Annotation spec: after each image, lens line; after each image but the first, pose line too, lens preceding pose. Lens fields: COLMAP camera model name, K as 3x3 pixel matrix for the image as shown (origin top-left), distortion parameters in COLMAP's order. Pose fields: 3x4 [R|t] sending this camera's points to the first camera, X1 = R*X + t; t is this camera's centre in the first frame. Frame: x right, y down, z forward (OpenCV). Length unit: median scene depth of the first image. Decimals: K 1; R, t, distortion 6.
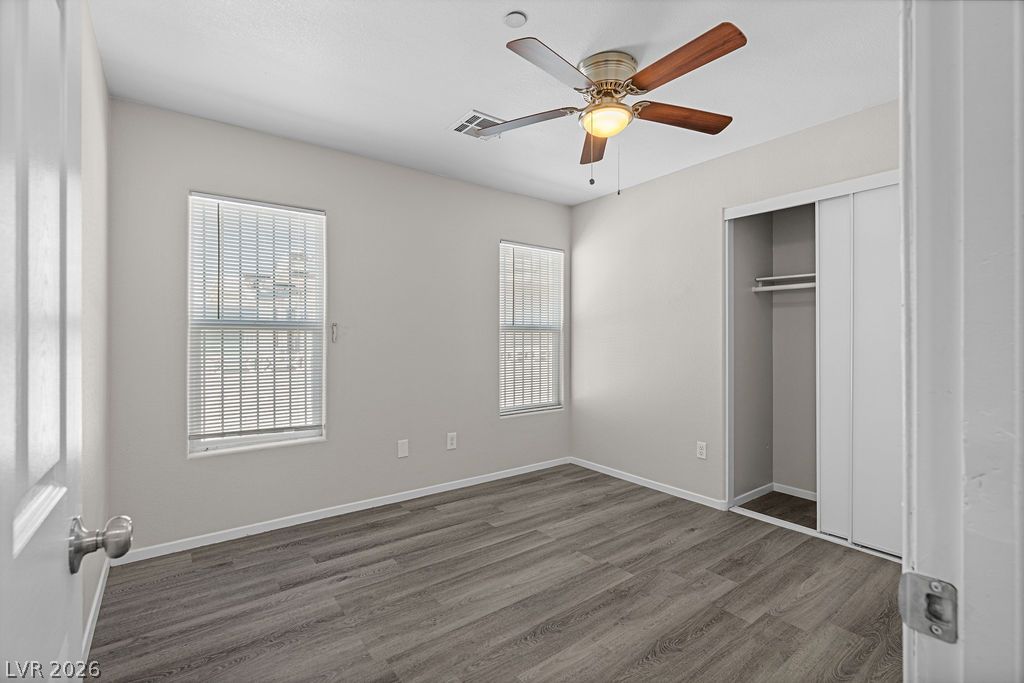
lens RADIAL K [[461.6, 0, 511.1], [0, 461.6, 339.7], [0, 0, 1]] dist [-0.007996, 0.001088]
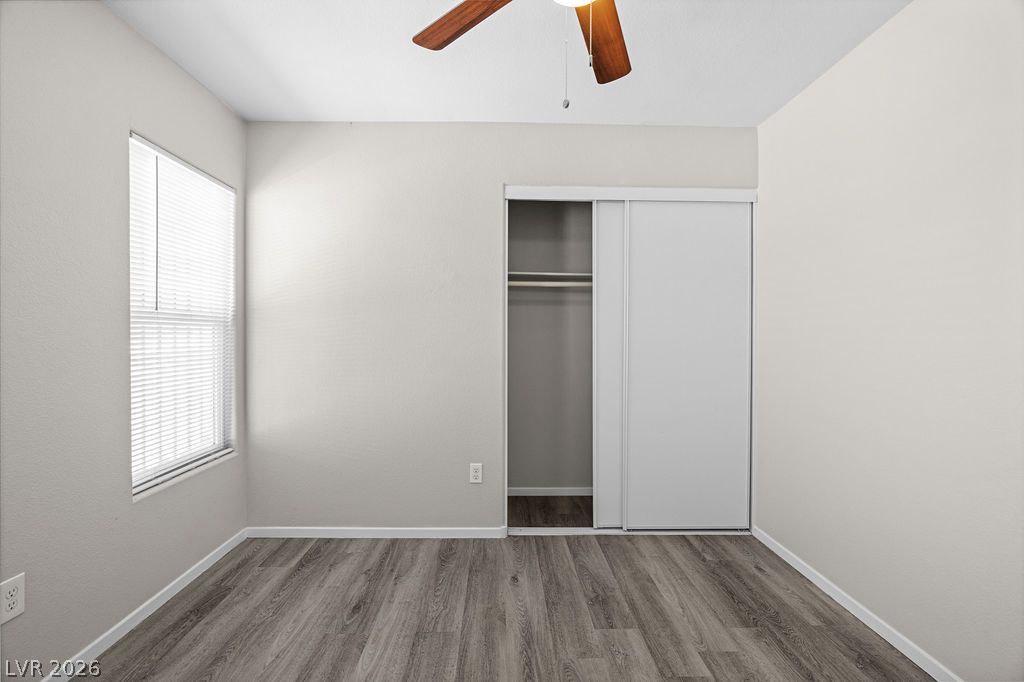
lens RADIAL K [[461.6, 0, 511.1], [0, 461.6, 339.2], [0, 0, 1]] dist [-0.007996, 0.001088]
pose [[0.577126, -0.006326, 0.816630, -0.228899], [-0.004160, 0.999934, 0.010687, -0.008280], [-0.816644, -0.009565, 0.577062, 0.491545]]
